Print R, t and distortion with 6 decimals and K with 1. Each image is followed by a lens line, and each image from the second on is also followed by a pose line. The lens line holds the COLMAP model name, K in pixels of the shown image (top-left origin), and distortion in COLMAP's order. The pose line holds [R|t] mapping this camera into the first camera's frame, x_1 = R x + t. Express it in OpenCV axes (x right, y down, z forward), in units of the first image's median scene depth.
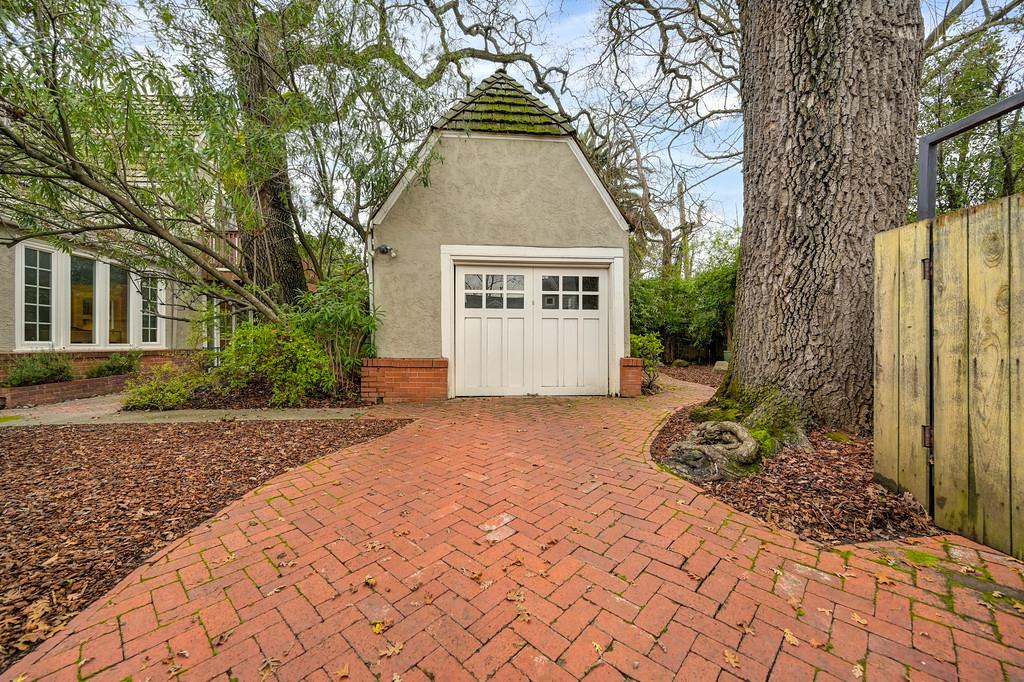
lens RADIAL K [[403.0, 0, 512.1], [0, 403.0, 344.1], [0, 0, 1]] dist [-0.001307, -0.000965]
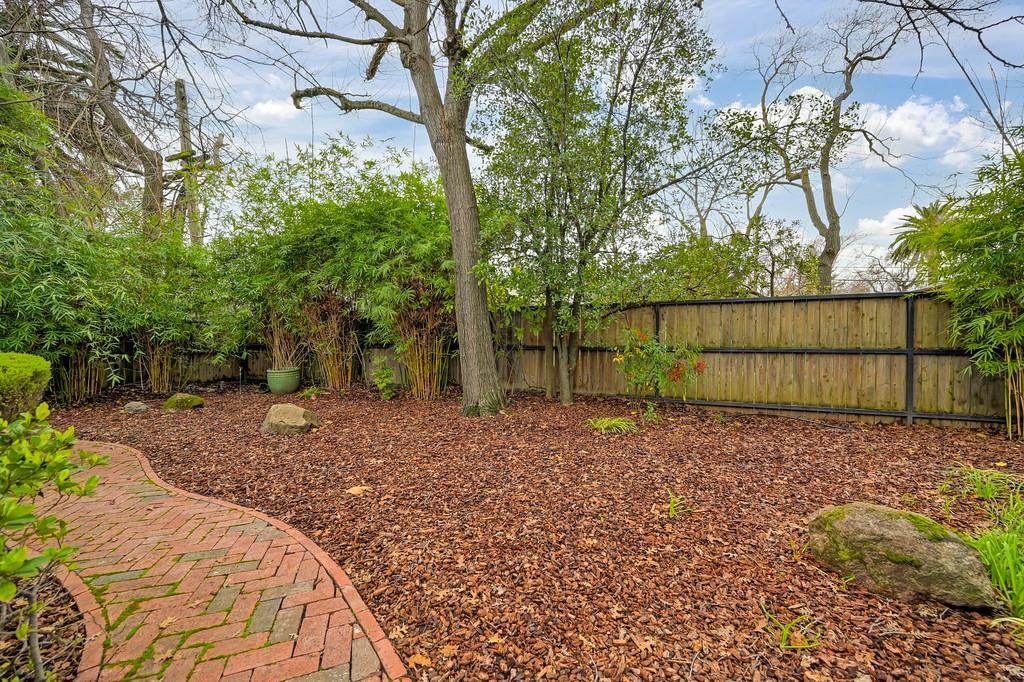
lens RADIAL K [[403.0, 0, 510.8], [0, 403.0, 345.4], [0, 0, 1]] dist [-0.001307, -0.000965]
pose [[0.469547, -0.012607, 0.882817, 0.335124], [-0.000001, 0.999898, 0.014279, -0.065893], [-0.882907, -0.006706, 0.469499, 0.821946]]
